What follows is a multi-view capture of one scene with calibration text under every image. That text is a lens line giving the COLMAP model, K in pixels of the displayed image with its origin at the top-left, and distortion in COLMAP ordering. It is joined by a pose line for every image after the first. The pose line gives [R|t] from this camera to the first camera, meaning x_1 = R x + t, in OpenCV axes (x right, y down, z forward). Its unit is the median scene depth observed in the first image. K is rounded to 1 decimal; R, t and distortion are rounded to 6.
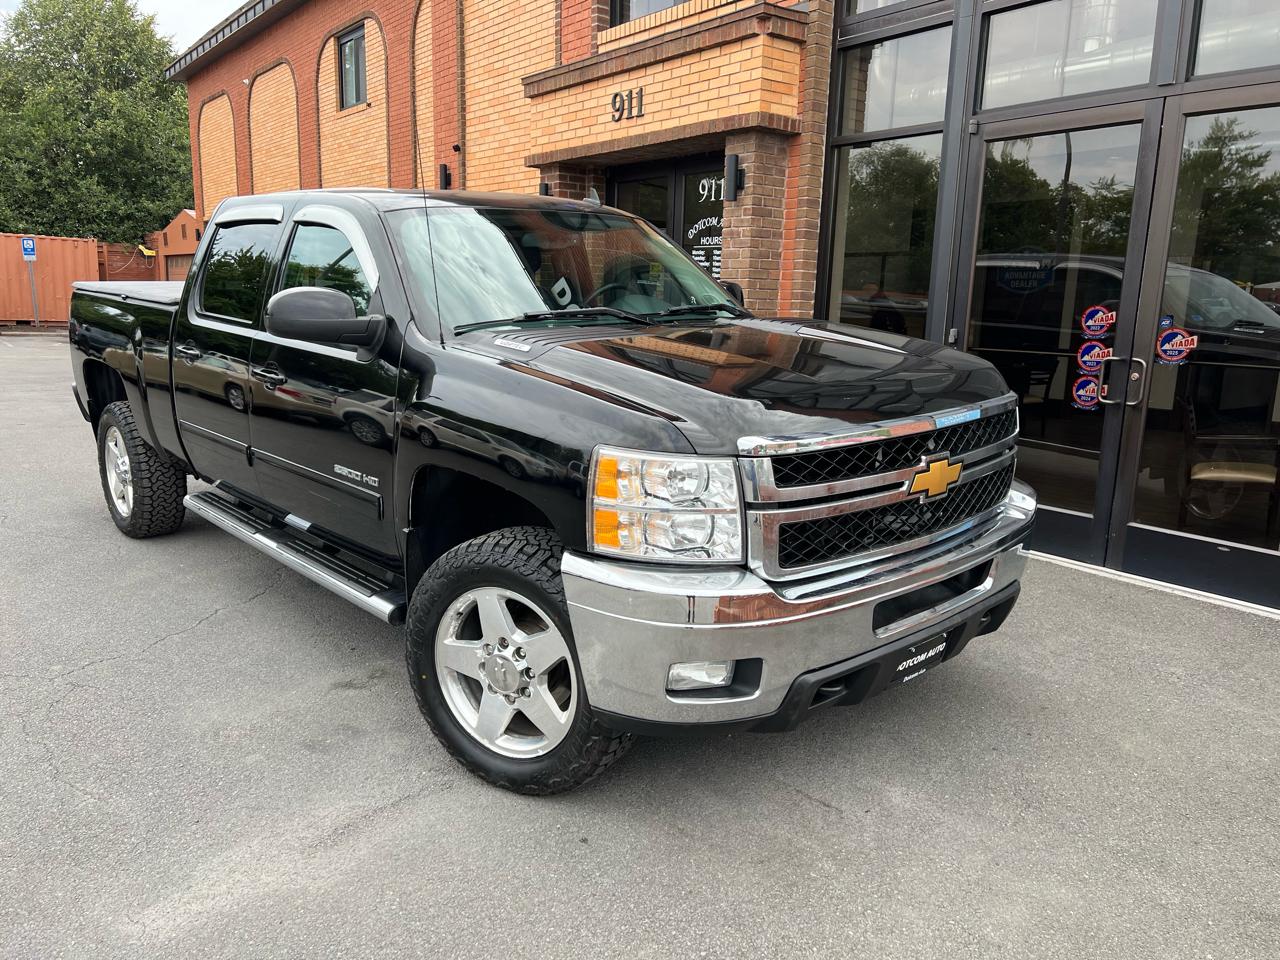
lens RADIAL K [[944.8, 0, 650.7], [0, 944.8, 481.3], [0, 0, 1]] dist [0.051782, -0.059720]
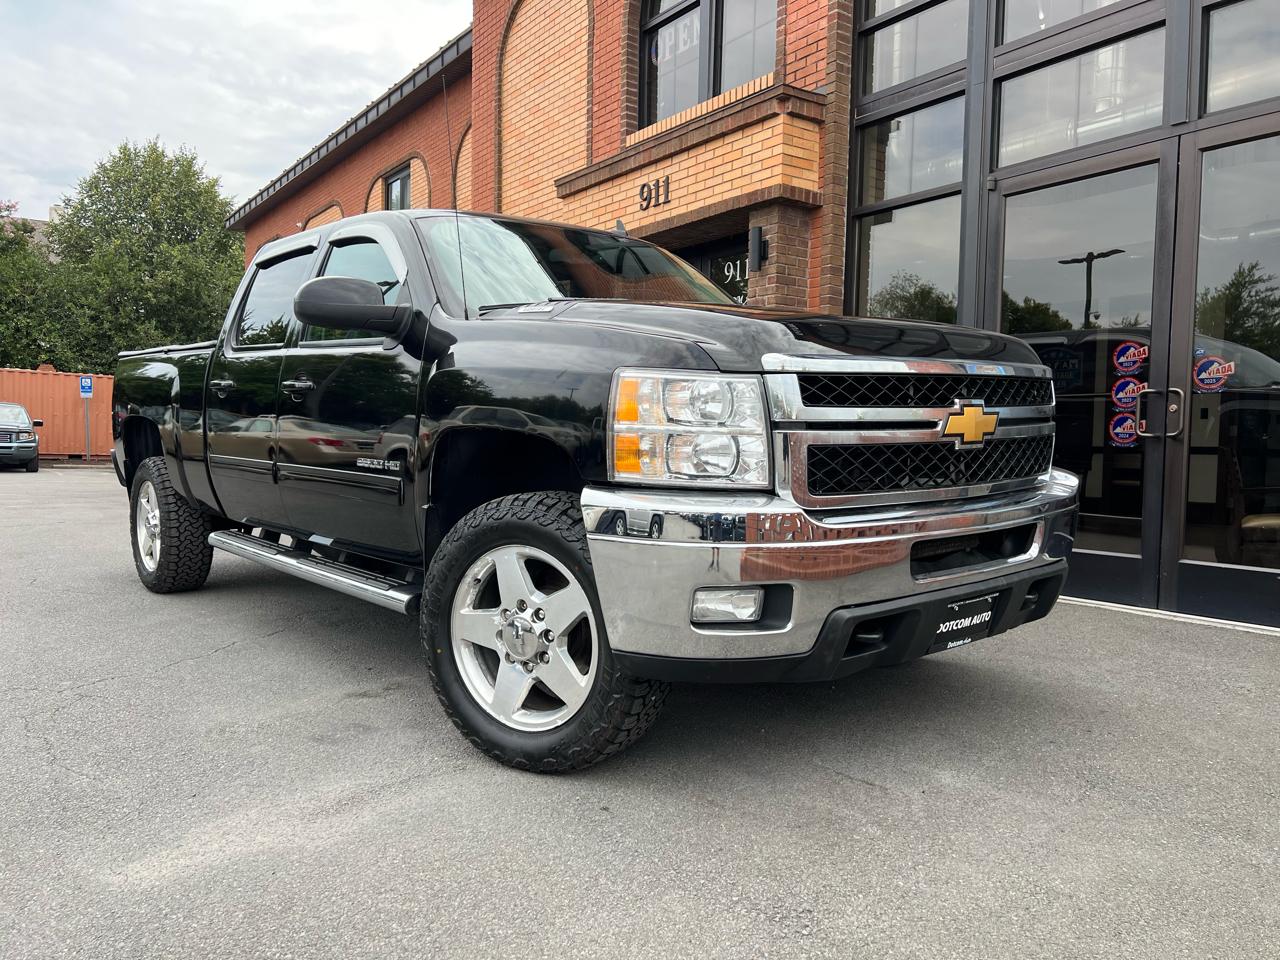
lens RADIAL K [[943.7, 0, 648.6], [0, 943.7, 487.1], [0, 0, 1]] dist [0.053987, -0.063120]
pose [[0.999334, -0.009290, -0.035302, 0.003175], [0.004025, 0.989223, -0.146360, 0.085745], [0.036281, 0.146120, 0.988601, 0.019978]]
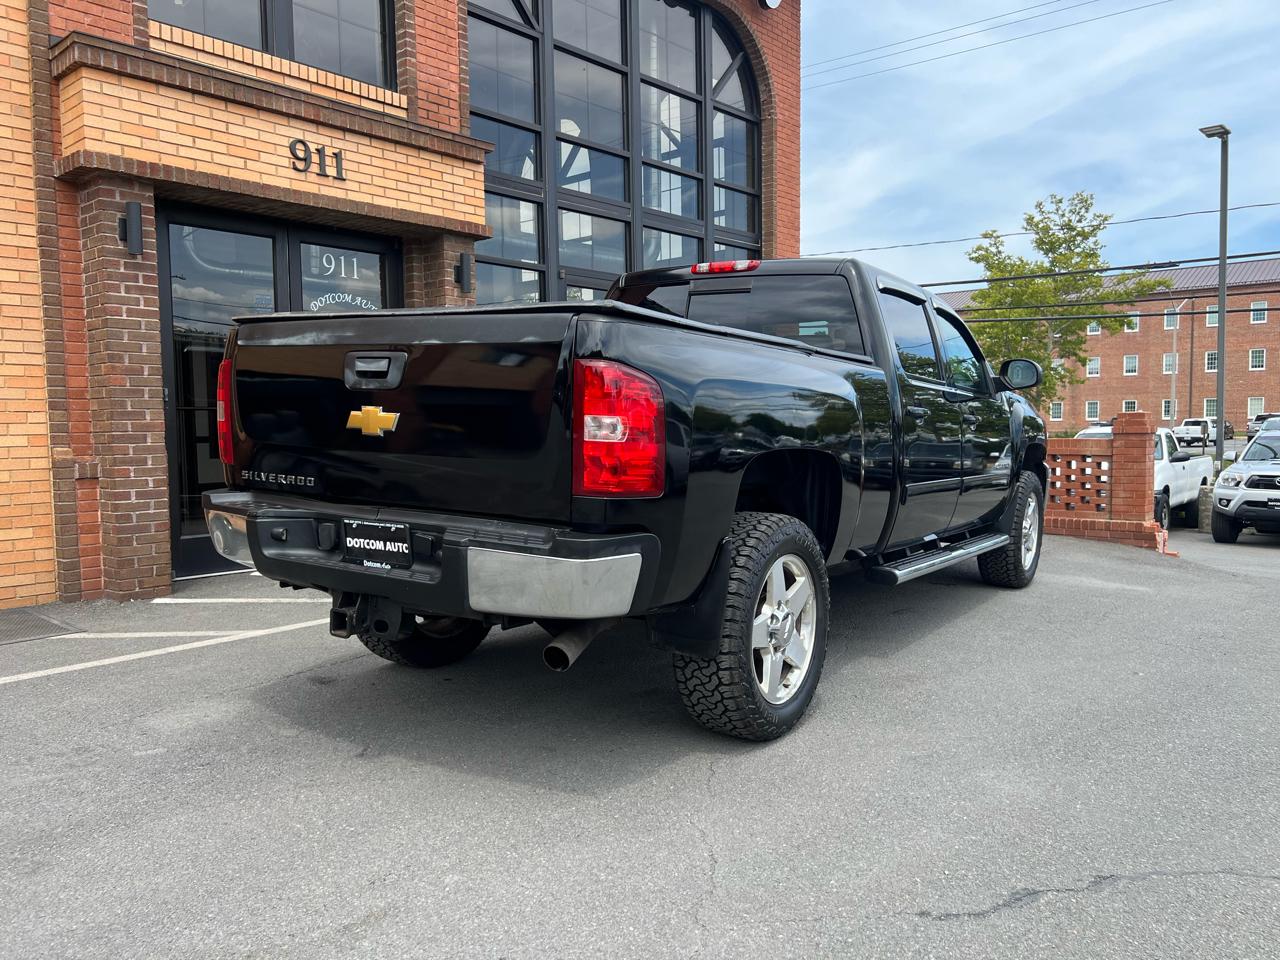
lens RADIAL K [[949.9, 0, 646.8], [0, 949.9, 479.2], [0, 0, 1]] dist [0.044903, -0.053467]
pose [[-0.183863, -0.087138, 0.979082, -1.109062], [0.192228, 0.973643, 0.122753, -0.176809], [-0.963972, 0.210777, -0.162266, 1.032156]]
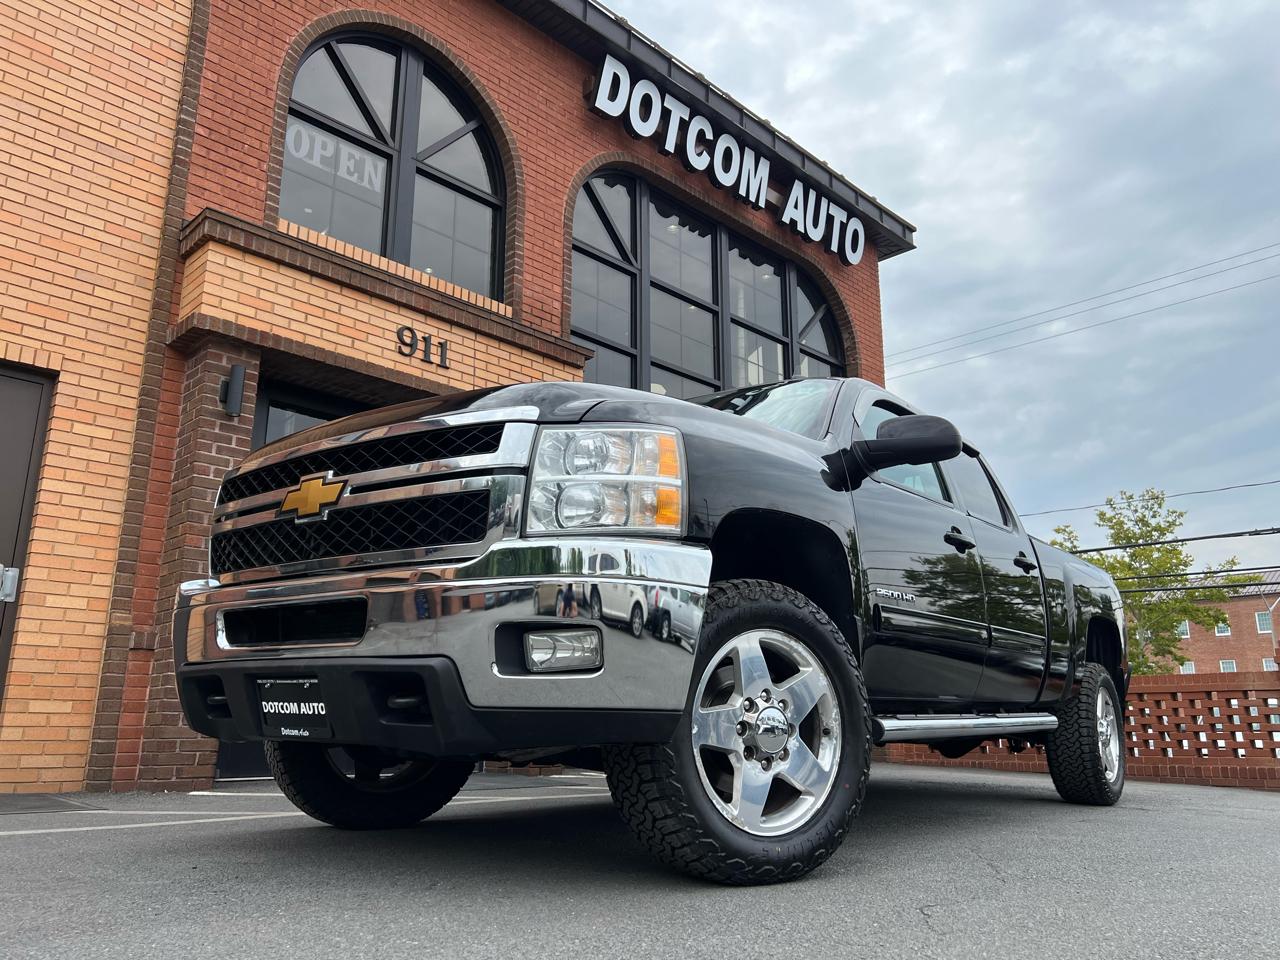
lens RADIAL K [[944.8, 0, 650.7], [0, 944.8, 481.3], [0, 0, 1]] dist [0.051782, -0.059720]
pose [[-0.119922, 0.224783, 0.967001, -0.999023], [0.184174, 0.962160, -0.200817, -0.063564], [-0.975550, 0.154014, -0.156783, 1.076229]]
